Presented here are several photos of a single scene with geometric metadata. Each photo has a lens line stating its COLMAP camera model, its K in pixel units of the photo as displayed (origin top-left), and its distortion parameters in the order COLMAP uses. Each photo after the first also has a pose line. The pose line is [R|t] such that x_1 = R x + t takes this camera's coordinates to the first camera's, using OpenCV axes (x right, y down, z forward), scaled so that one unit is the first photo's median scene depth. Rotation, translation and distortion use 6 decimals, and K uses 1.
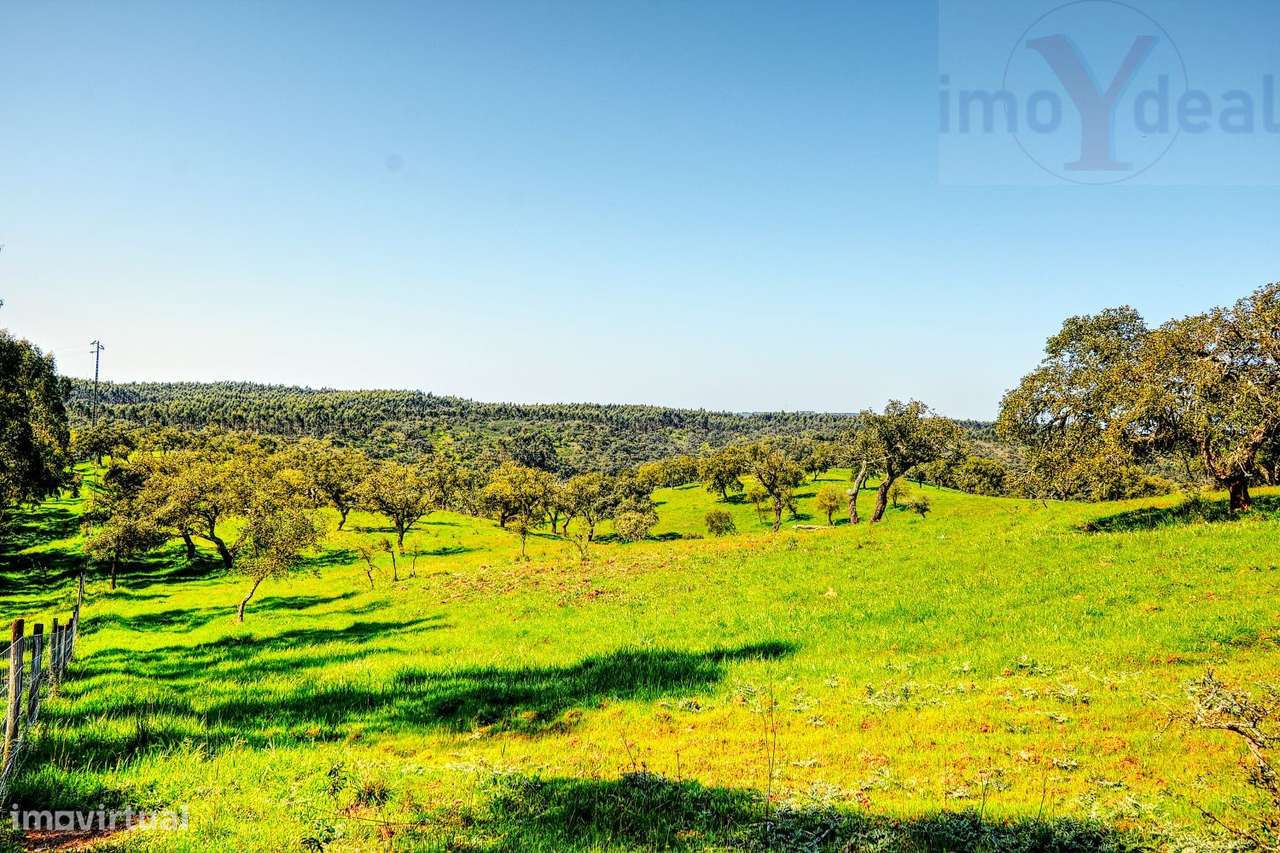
lens RADIAL K [[1066.5, 0, 632.3], [0, 1066.5, 426.2], [0, 0, 1]] dist [0.010133, -0.029825]
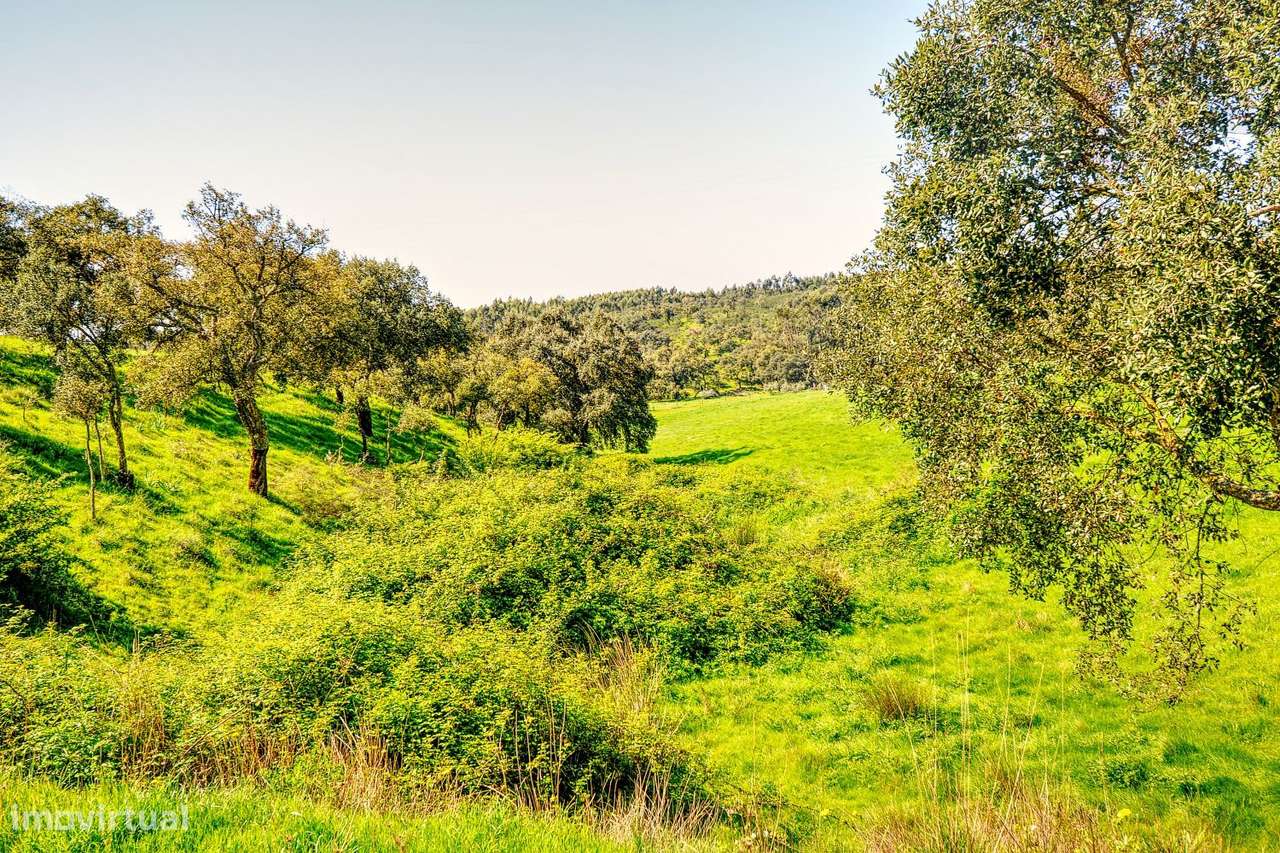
lens RADIAL K [[1066.5, 0, 640.3], [0, 1066.5, 426.6], [0, 0, 1]] dist [0.010133, -0.029825]
pose [[0.963187, -0.113134, -0.243867, -0.511215], [0.131438, 0.989502, 0.060087, 0.247278], [0.234509, -0.089929, 0.967945, 3.384682]]
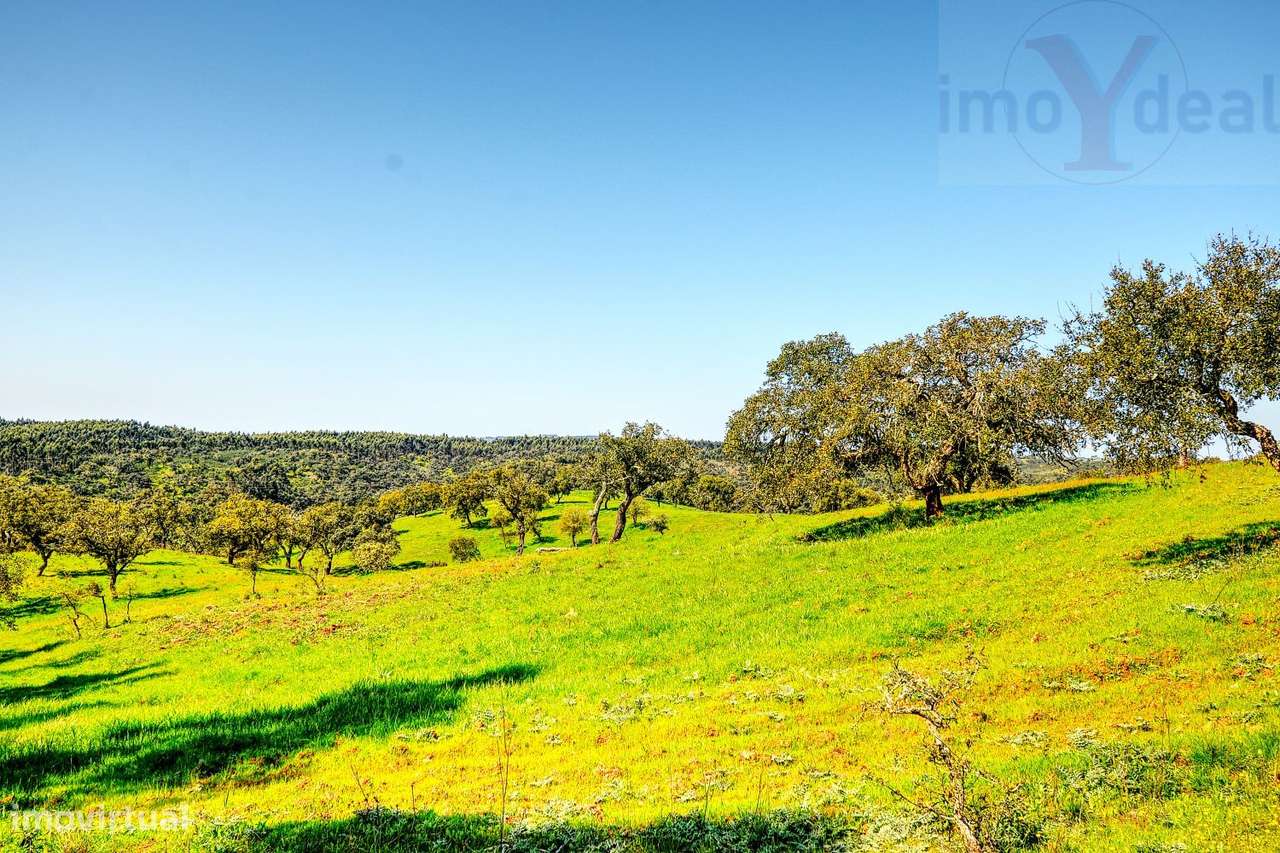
lens RADIAL K [[1066.5, 0, 636.0], [0, 1066.5, 426.2], [0, 0, 1]] dist [0.010133, -0.029825]
pose [[0.970686, -0.016905, 0.239755, 0.004880], [0.022356, 0.999549, -0.020034, 0.000193], [-0.239308, 0.024806, 0.970627, -0.004973]]
